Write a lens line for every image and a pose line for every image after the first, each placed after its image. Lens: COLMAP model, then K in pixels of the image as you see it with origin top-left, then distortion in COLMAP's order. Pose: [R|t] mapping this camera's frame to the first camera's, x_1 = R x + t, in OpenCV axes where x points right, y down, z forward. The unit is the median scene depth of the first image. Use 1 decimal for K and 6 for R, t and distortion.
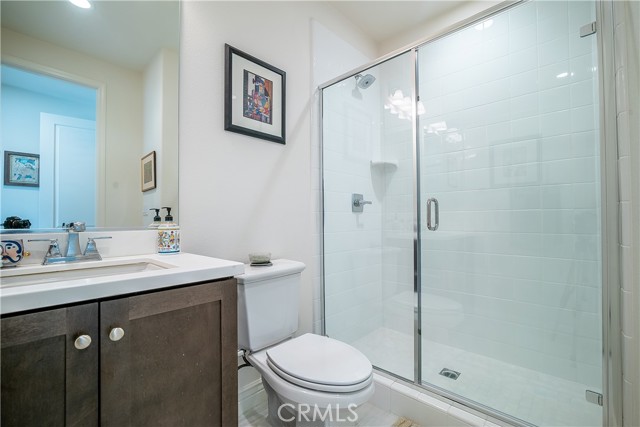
lens RADIAL K [[279.8, 0, 320.8], [0, 279.8, 214.8], [0, 0, 1]] dist [-0.026771, 0.007607]
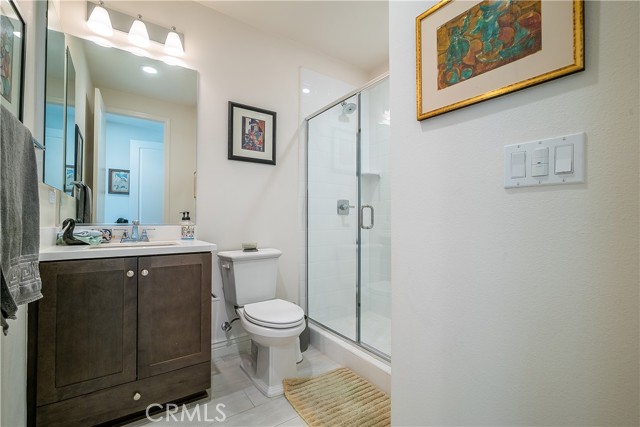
lens RADIAL K [[279.8, 0, 320.8], [0, 279.8, 214.8], [0, 0, 1]] dist [-0.026771, 0.007607]
pose [[0.978395, 0.006317, -0.206646, 0.423394], [-0.006465, 0.999979, -0.000043, -0.010604], [0.206641, 0.001378, 0.978416, -0.335912]]
